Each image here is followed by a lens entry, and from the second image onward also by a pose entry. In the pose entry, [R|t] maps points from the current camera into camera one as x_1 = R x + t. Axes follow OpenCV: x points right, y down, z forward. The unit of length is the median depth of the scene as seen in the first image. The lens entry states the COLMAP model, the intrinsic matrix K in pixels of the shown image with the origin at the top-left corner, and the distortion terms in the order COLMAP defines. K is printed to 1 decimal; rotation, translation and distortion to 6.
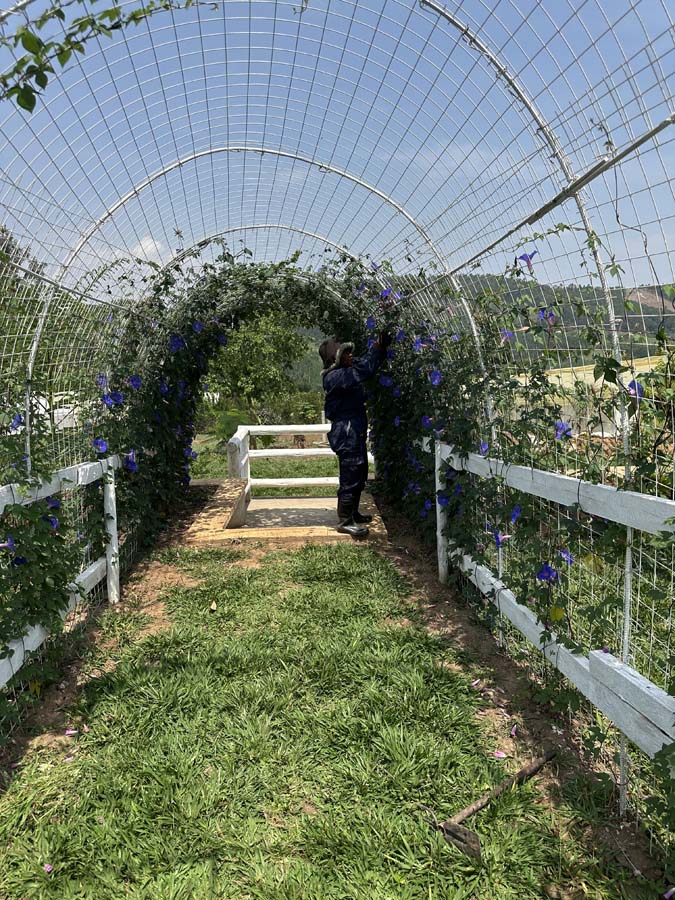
lens RADIAL K [[641.5, 0, 333.1], [0, 641.5, 452.8], [0, 0, 1]] dist [0.041094, -0.038437]
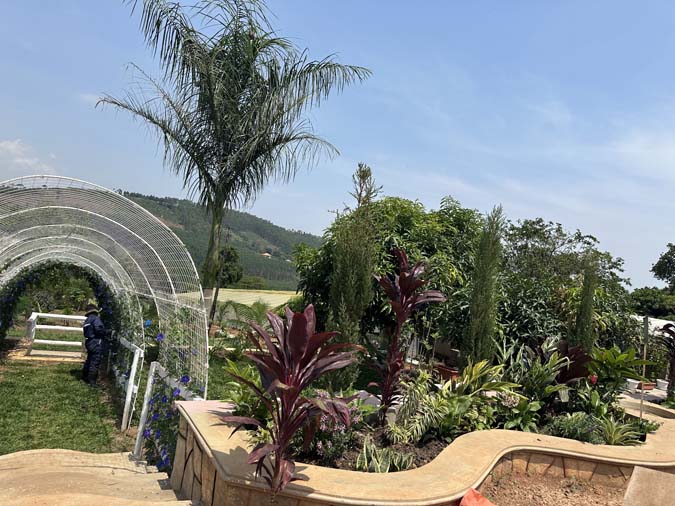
lens RADIAL K [[481.2, 0, 337.9], [0, 481.2, 256.6], [0, 0, 1]] dist [0.041094, -0.038437]
pose [[0.892745, 0.157317, 0.422207, 0.154756], [-0.083511, 0.978602, -0.188053, -0.022627], [-0.442756, 0.132624, 0.886780, -3.182790]]
